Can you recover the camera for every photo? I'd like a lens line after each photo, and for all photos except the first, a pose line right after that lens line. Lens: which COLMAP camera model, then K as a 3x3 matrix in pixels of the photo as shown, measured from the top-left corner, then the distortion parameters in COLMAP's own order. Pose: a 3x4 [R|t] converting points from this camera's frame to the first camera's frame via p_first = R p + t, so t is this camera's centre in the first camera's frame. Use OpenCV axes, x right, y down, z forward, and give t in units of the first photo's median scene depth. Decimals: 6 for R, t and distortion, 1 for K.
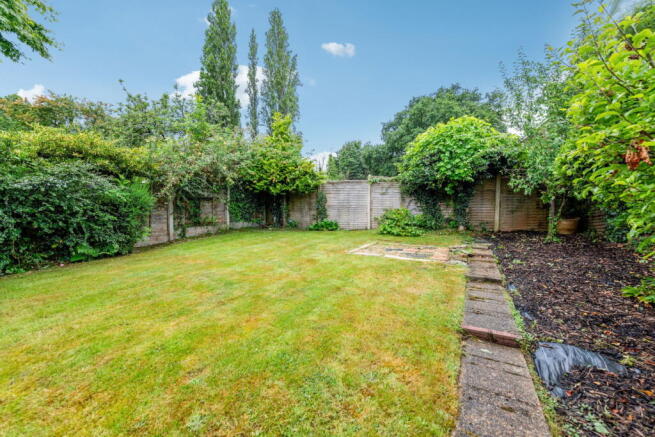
lens RADIAL K [[259.2, 0, 327.4], [0, 259.2, 220.5], [0, 0, 1]] dist [-0.000041, -0.000005]
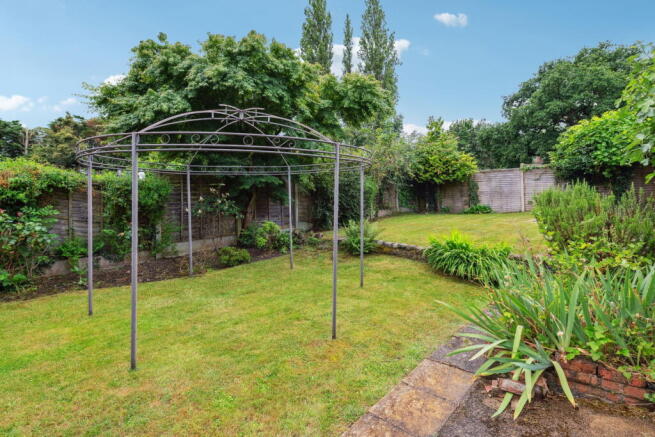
lens RADIAL K [[336.9, 0, 313.5], [0, 336.9, 203.2], [0, 0, 1]] dist [-0.004670, -0.000945]
pose [[0.963463, -0.021331, -0.266993, -0.342388], [0.007231, 0.998532, -0.053680, 0.072615], [0.267746, 0.049788, 0.962202, -0.679336]]
